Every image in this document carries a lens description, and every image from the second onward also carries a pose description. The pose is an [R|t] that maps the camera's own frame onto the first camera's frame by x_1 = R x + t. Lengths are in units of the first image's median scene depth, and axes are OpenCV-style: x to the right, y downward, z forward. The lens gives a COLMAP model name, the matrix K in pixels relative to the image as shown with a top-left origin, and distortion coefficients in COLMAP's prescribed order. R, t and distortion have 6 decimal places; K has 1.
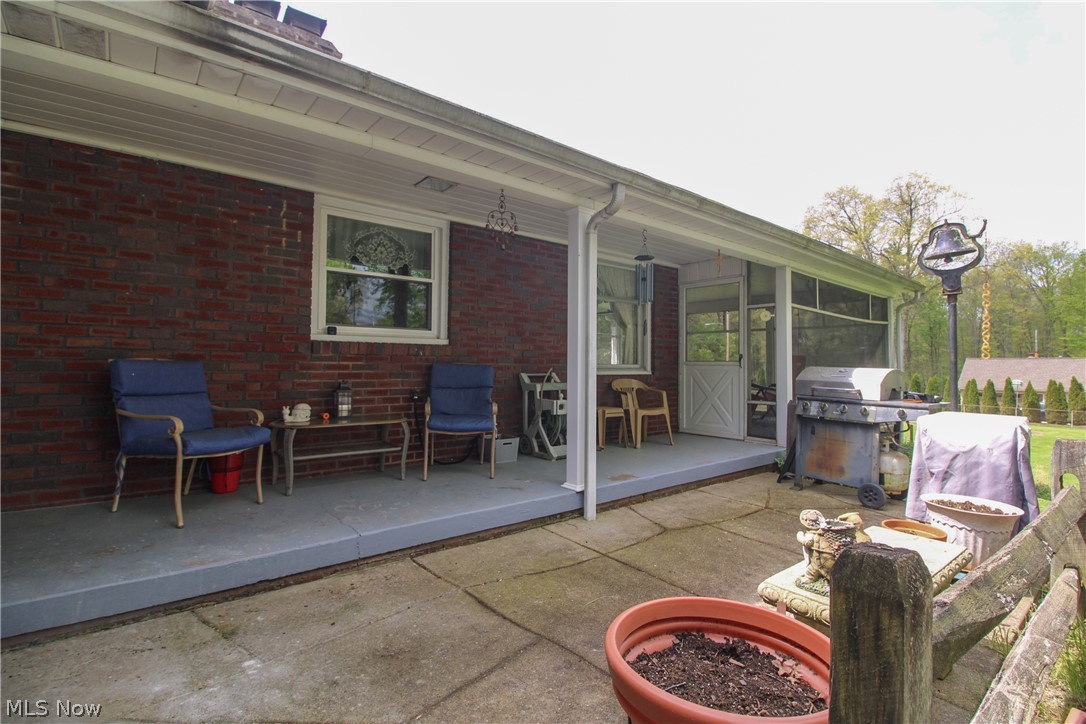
lens RADIAL K [[510.7, 0, 541.6], [0, 510.7, 361.6], [0, 0, 1]] dist [-0.008699, -0.005681]
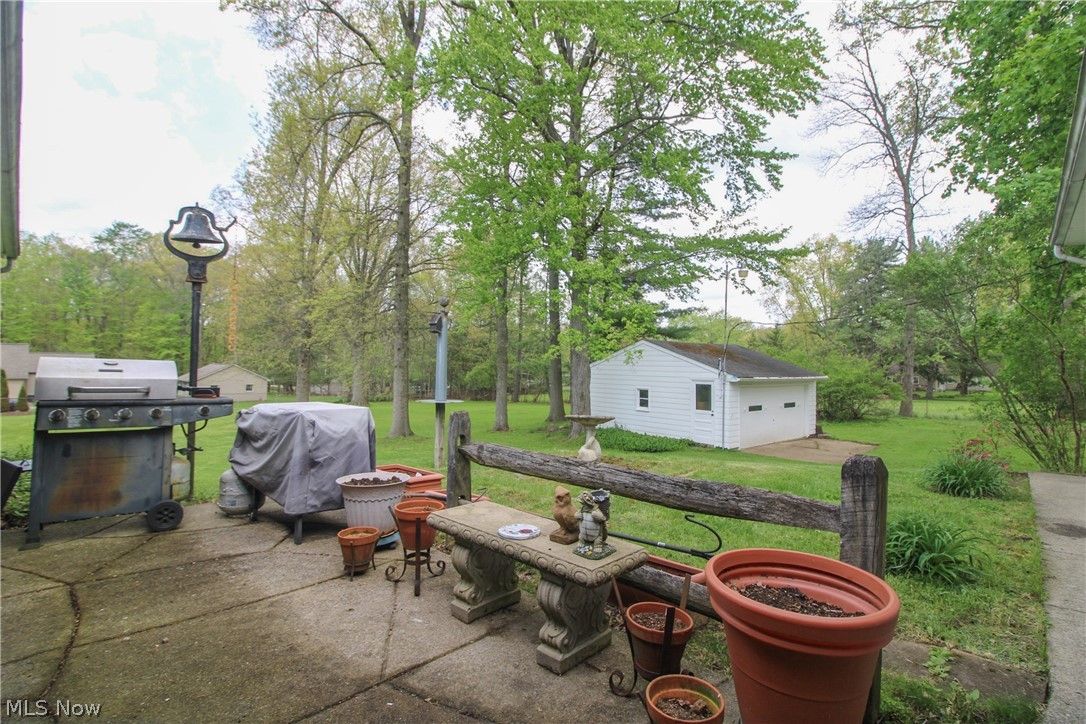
lens RADIAL K [[510.7, 0, 541.3], [0, 510.7, 359.7], [0, 0, 1]] dist [-0.008699, -0.005681]
pose [[-0.131449, 0.001225, 0.991322, -0.234771], [-0.021523, 0.999760, -0.004090, 0.003189], [-0.991089, -0.021873, -0.131391, 0.503832]]
